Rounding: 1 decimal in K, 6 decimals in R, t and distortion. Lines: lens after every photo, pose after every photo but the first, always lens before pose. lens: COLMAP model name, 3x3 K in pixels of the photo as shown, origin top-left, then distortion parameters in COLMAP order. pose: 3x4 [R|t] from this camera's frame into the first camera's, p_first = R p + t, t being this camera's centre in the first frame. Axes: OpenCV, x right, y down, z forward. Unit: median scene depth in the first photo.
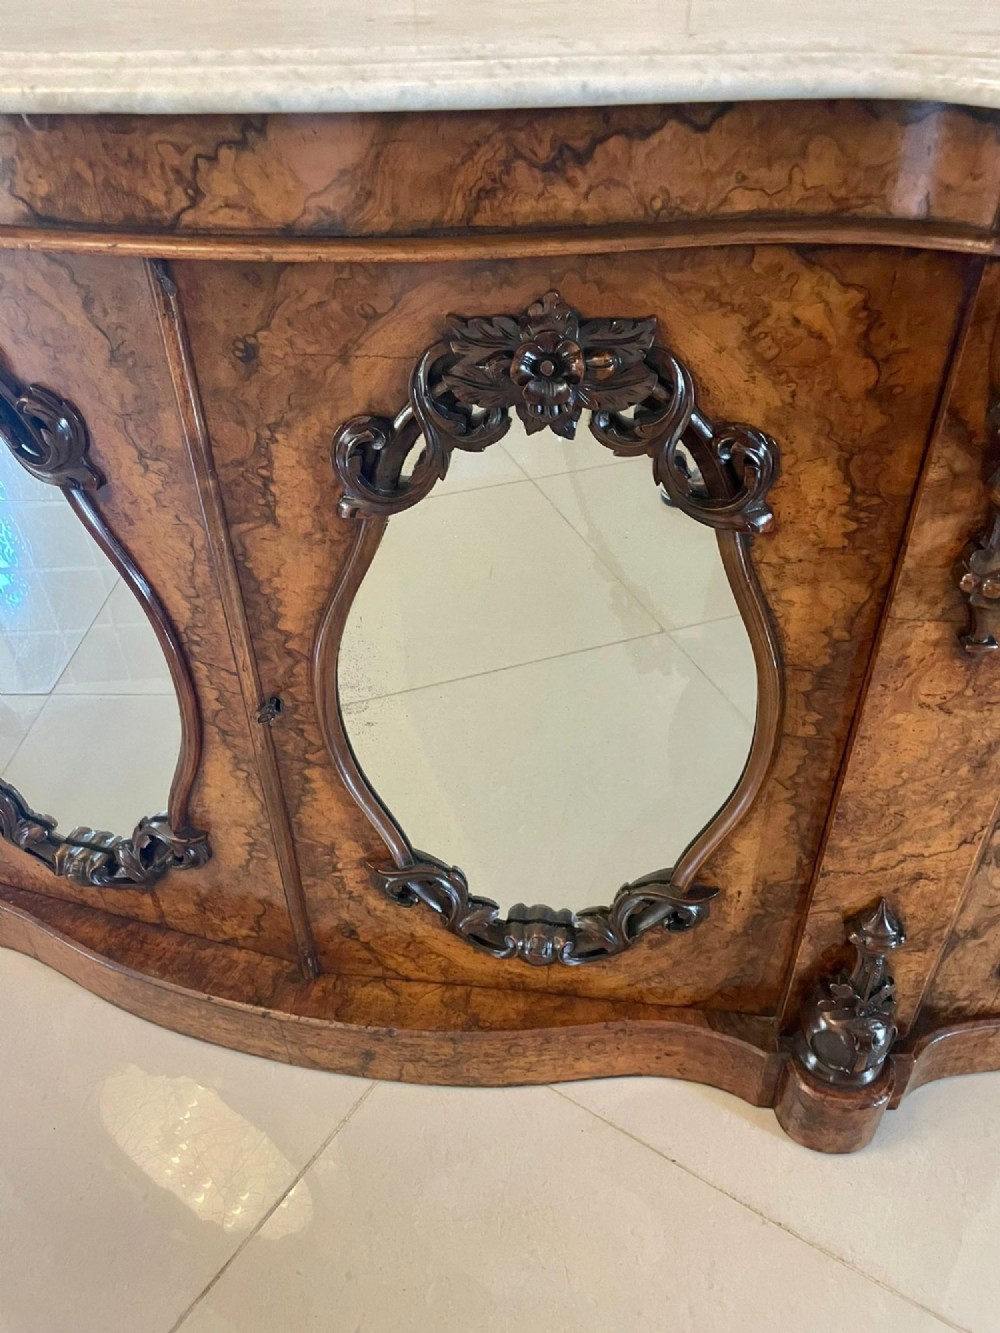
lens RADIAL K [[987.0, 0, 504.9], [0, 987.0, 660.8], [0, 0, 1]] dist [0.084924, -0.113116]
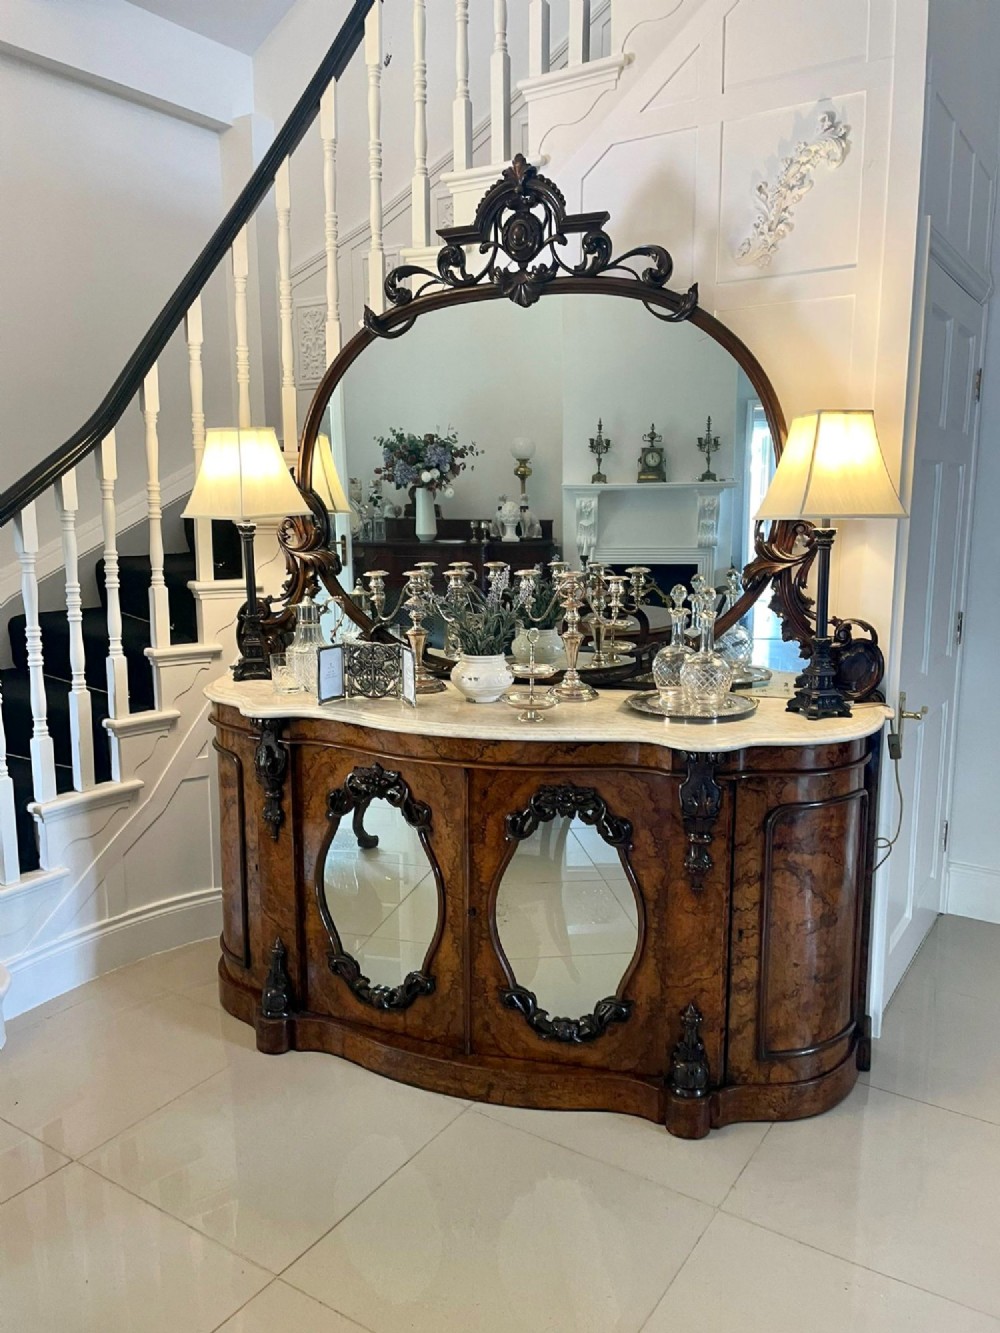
lens RADIAL K [[1012.9, 0, 500.0], [0, 1012.9, 666.5], [0, 0, 1]] dist [0.093192, -0.113452]
pose [[0.993059, 0.028337, -0.114152, 0.171197], [-0.077550, 0.887445, -0.454343, 0.794058], [0.088429, 0.460042, 0.883483, -2.047420]]
